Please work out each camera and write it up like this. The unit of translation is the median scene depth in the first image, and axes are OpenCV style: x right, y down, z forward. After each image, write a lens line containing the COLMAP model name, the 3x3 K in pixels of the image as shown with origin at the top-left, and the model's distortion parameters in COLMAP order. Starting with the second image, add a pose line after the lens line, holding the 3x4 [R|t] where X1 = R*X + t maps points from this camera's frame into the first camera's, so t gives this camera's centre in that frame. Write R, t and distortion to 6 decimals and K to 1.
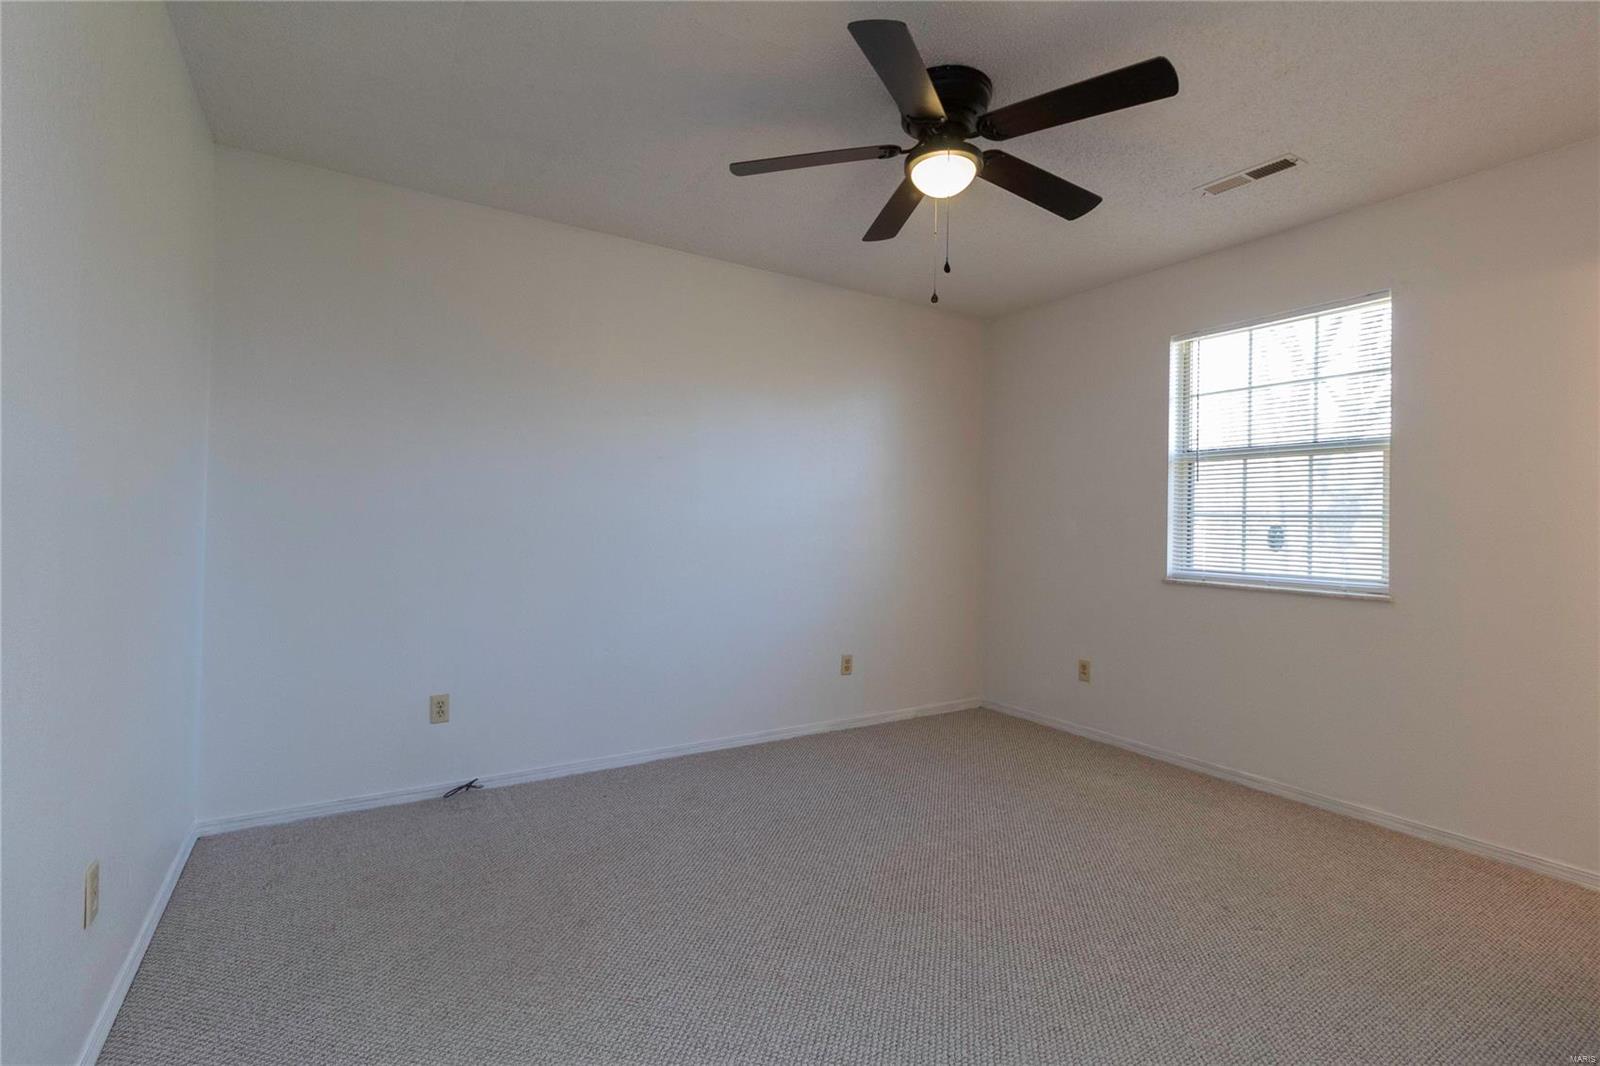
lens RADIAL K [[738.7, 0, 803.7], [0, 738.7, 521.2], [0, 0, 1]] dist [-0.000451, -0.000139]
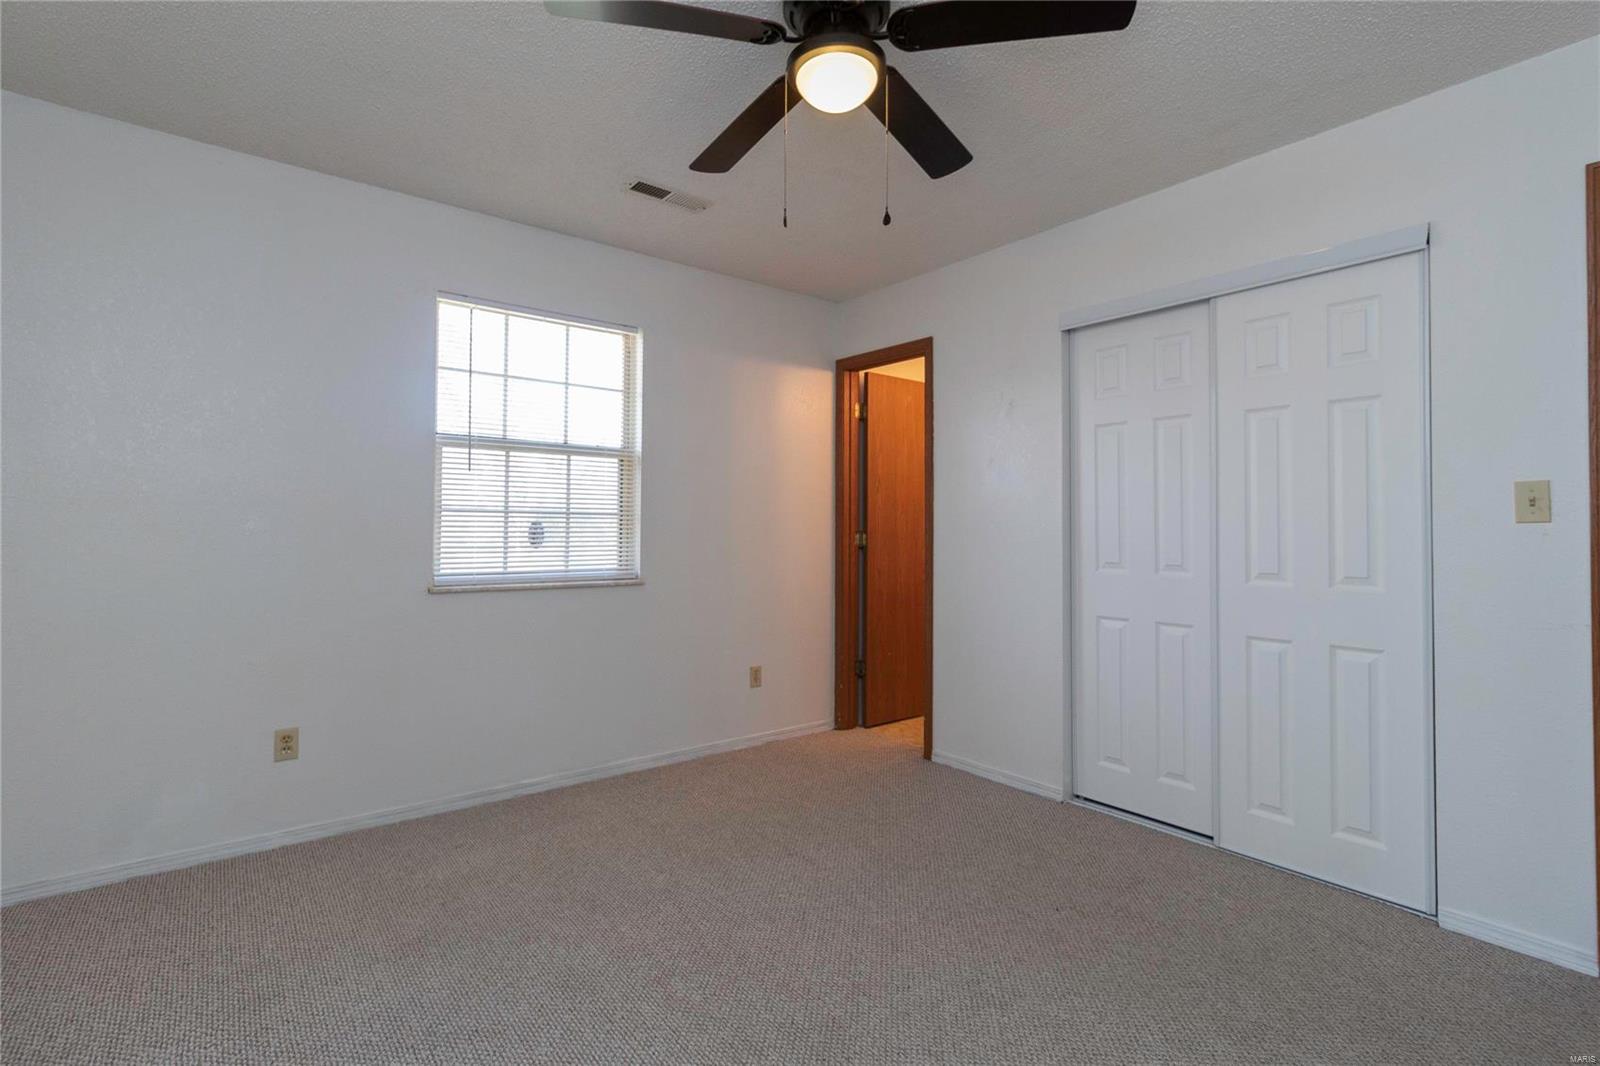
lens RADIAL K [[738.7, 0, 803.7], [0, 738.7, 521.2], [0, 0, 1]] dist [-0.000451, -0.000139]
pose [[-0.103524, -0.009808, 0.994579, -0.384178], [-0.011404, 0.999897, 0.008673, -0.007883], [-0.994562, -0.010444, -0.103625, 0.740331]]
